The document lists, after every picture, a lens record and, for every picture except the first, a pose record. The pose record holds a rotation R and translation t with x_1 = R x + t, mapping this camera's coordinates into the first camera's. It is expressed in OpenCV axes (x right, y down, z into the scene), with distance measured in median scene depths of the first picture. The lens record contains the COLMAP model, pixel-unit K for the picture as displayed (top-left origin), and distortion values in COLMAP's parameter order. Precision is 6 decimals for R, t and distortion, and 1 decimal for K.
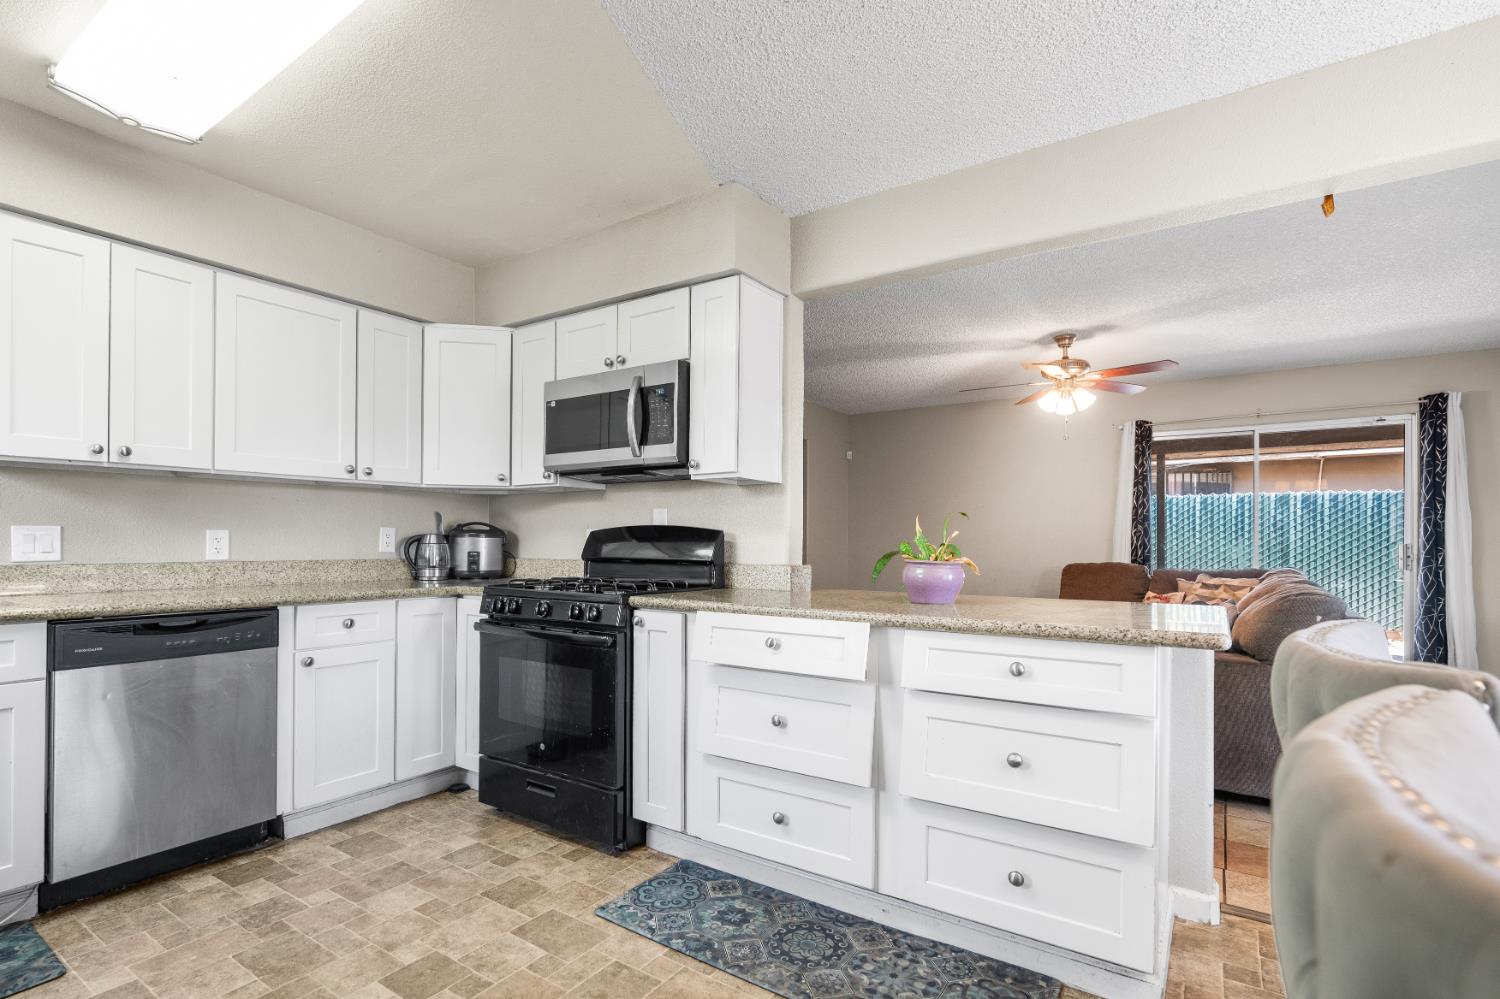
lens RADIAL K [[718.5, 0, 734.9], [0, 718.5, 539.3], [0, 0, 1]] dist [-0.002369, 0.000289]
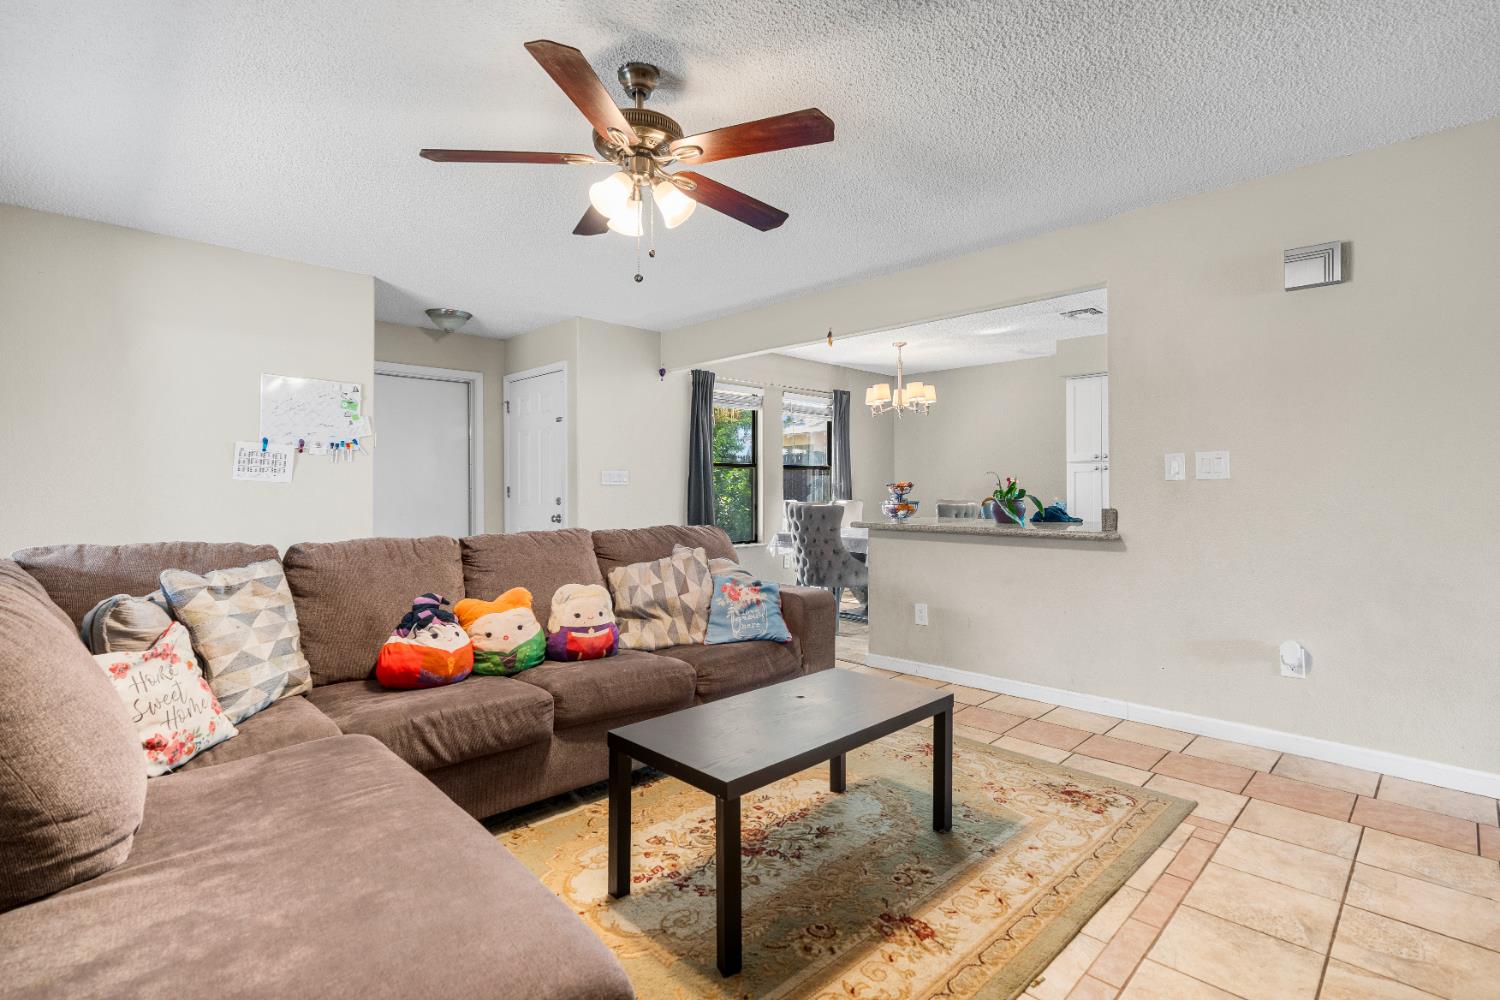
lens RADIAL K [[696.5, 0, 751.0], [0, 696.5, 485.7], [0, 0, 1]] dist [-0.018491, 0.008642]
pose [[-0.980397, -0.002754, 0.197015, 0.426226], [-0.004569, 0.999951, -0.008760, 0.007342], [-0.196982, -0.009488, -0.980361, 2.121876]]
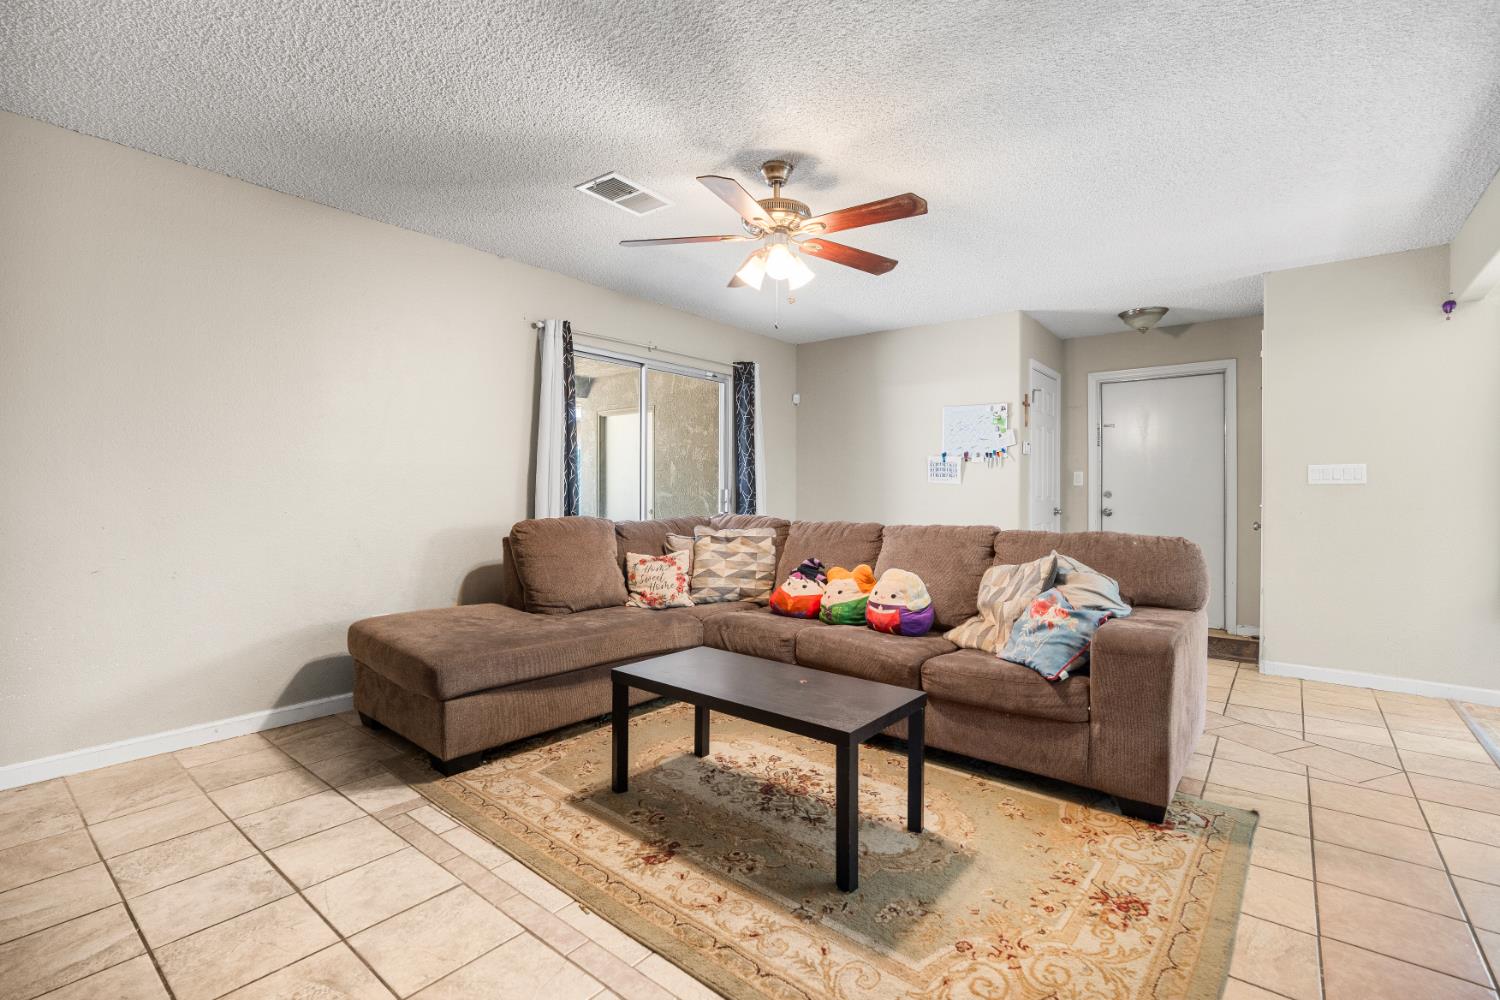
lens RADIAL K [[675.6, 0, 750.7], [0, 675.6, 493.5], [0, 0, 1]] dist [-0.002248, 0.000147]
pose [[0.076475, -0.009479, 0.997026, -0.214621], [-0.007796, 0.999919, 0.010104, 0.004370], [-0.997041, -0.008545, 0.076395, 1.426714]]
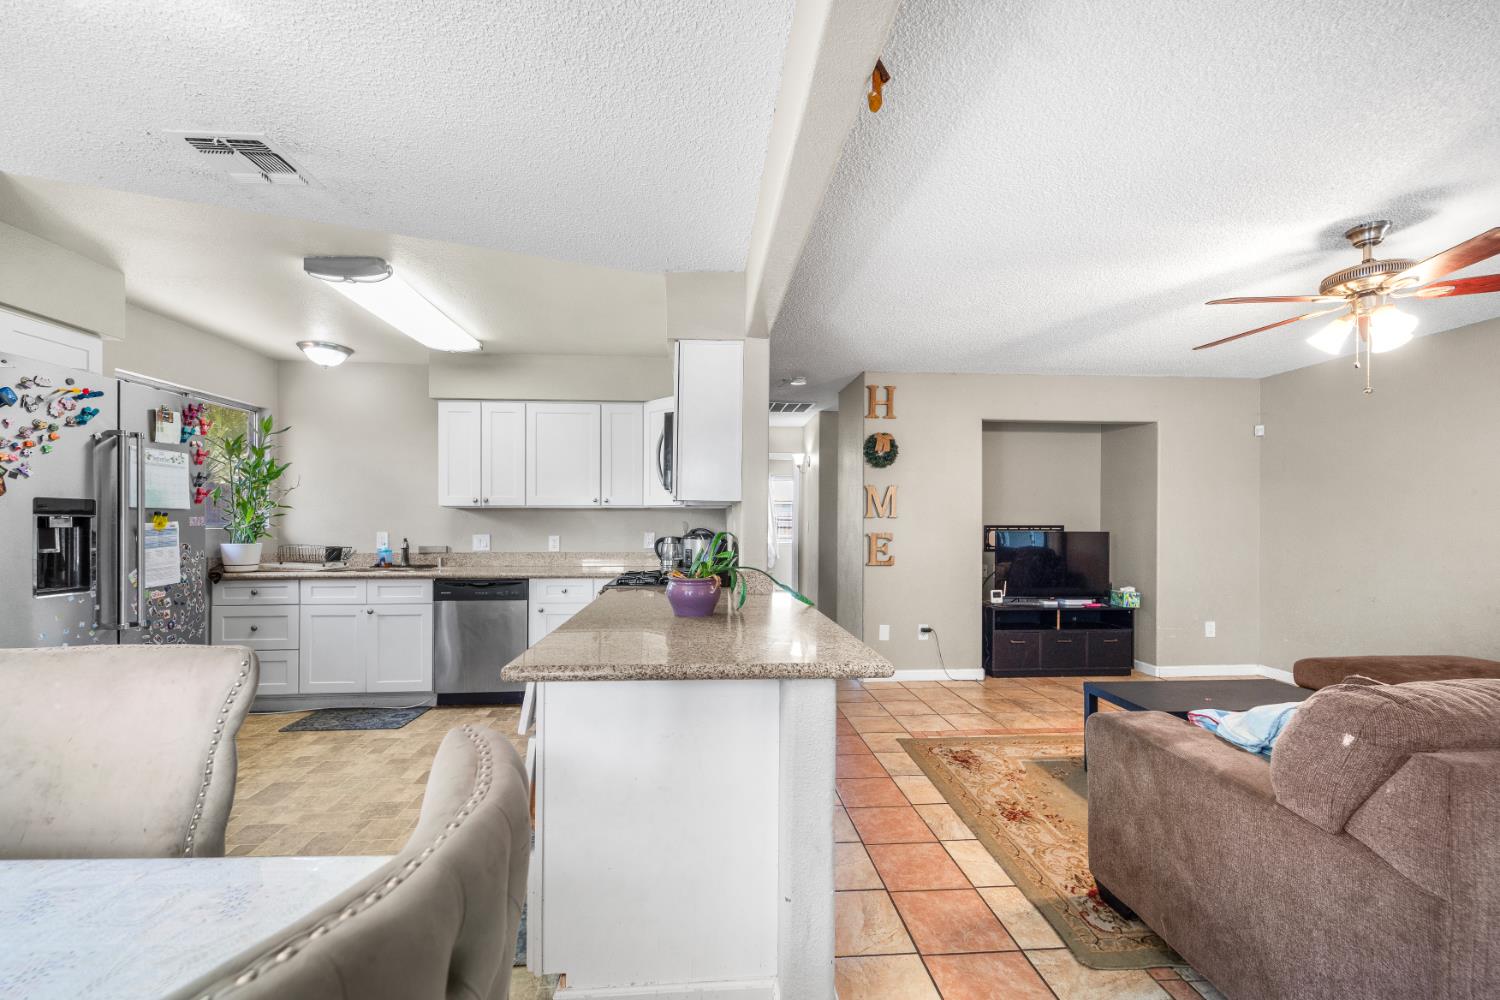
lens RADIAL K [[617.2, 0, 745.5], [0, 617.2, 524.3], [0, 0, 1]] dist [0.009695, -0.003927]
pose [[0.624615, -0.001716, -0.780931, 0.795084], [0.002079, 0.999998, -0.000534, -0.038210], [0.780930, -0.001289, 0.624617, 0.352841]]
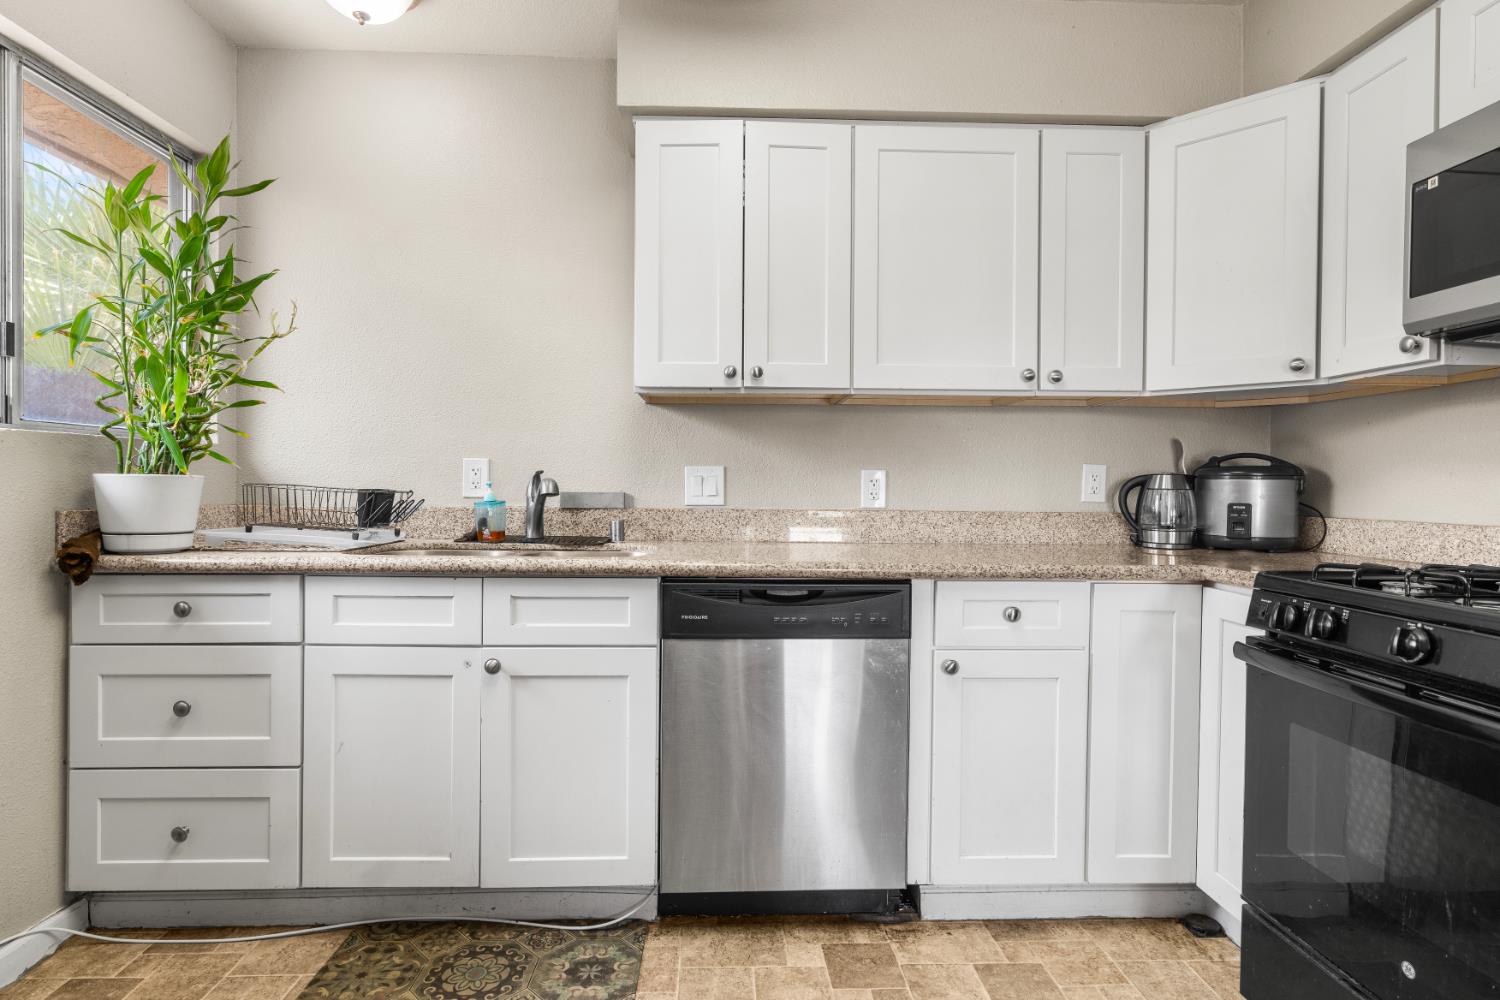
lens RADIAL K [[767.6, 0, 741.0], [0, 767.6, 492.9], [0, 0, 1]] dist [-0.006232, 0.000334]
pose [[0.592453, 0.008986, -0.805555, -0.120356], [-0.003484, 0.999957, 0.008592, 0.005276], [0.805598, -0.002284, 0.592458, 0.357663]]
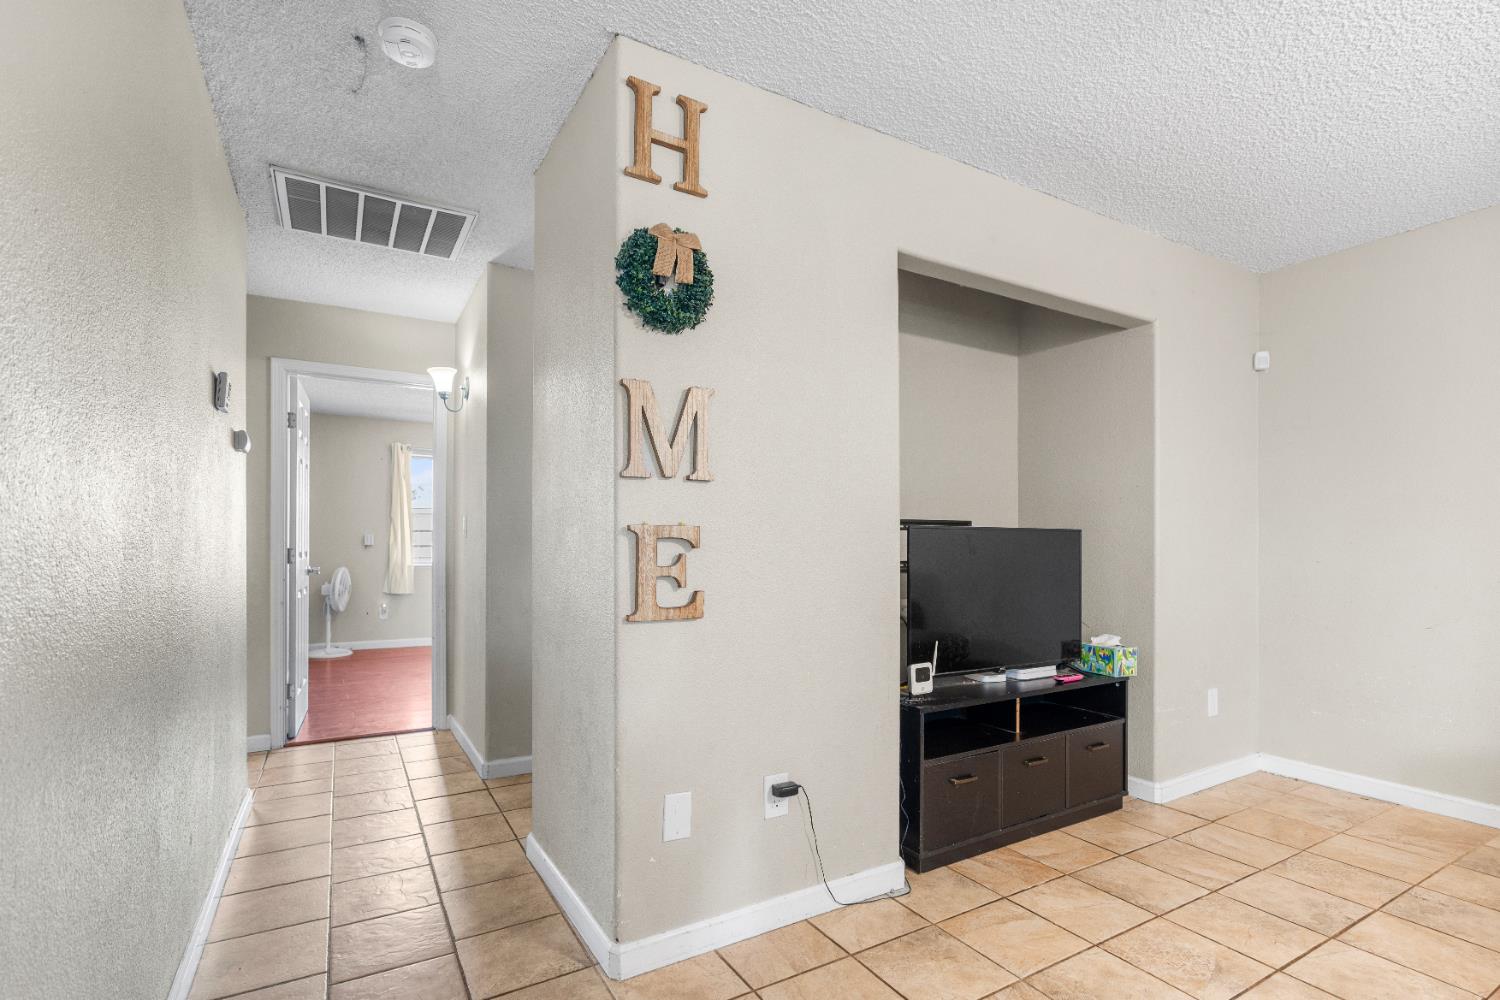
lens RADIAL K [[693.5, 0, 732.8], [0, 693.5, 548.7], [0, 0, 1]] dist [-0.001981, 0.000046]
pose [[0.897434, -0.001566, -0.441147, 0.120424], [0.004064, 0.999981, 0.004717, 0.001310], [0.441131, -0.006027, 0.897423, 1.066975]]
